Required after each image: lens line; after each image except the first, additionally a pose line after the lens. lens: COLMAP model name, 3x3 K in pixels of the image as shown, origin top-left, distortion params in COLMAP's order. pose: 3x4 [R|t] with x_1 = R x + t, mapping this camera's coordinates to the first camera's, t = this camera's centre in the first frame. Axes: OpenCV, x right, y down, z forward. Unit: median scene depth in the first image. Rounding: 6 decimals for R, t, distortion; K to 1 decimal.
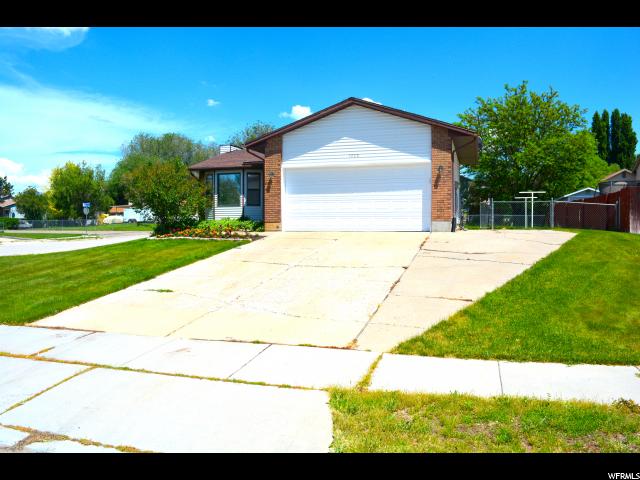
lens RADIAL K [[488.5, 0, 320.0], [0, 488.5, 240.0], [0, 0, 1]] dist [0.005639, 0.002050]
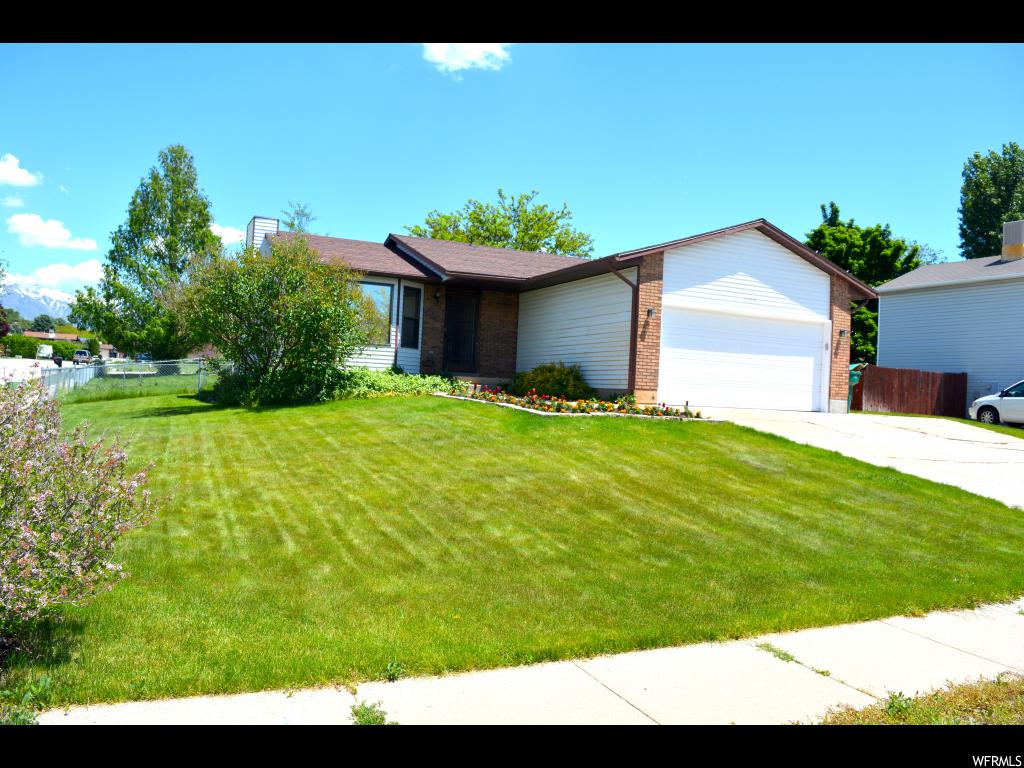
lens RADIAL K [[781.7, 0, 512.0], [0, 781.7, 384.0], [0, 0, 1]] dist [0.005639, 0.002050]
pose [[0.749237, 0.048357, 0.660535, -0.879618], [-0.033673, 0.998822, -0.034928, -0.003324], [-0.661446, 0.003927, 0.749983, 0.374323]]
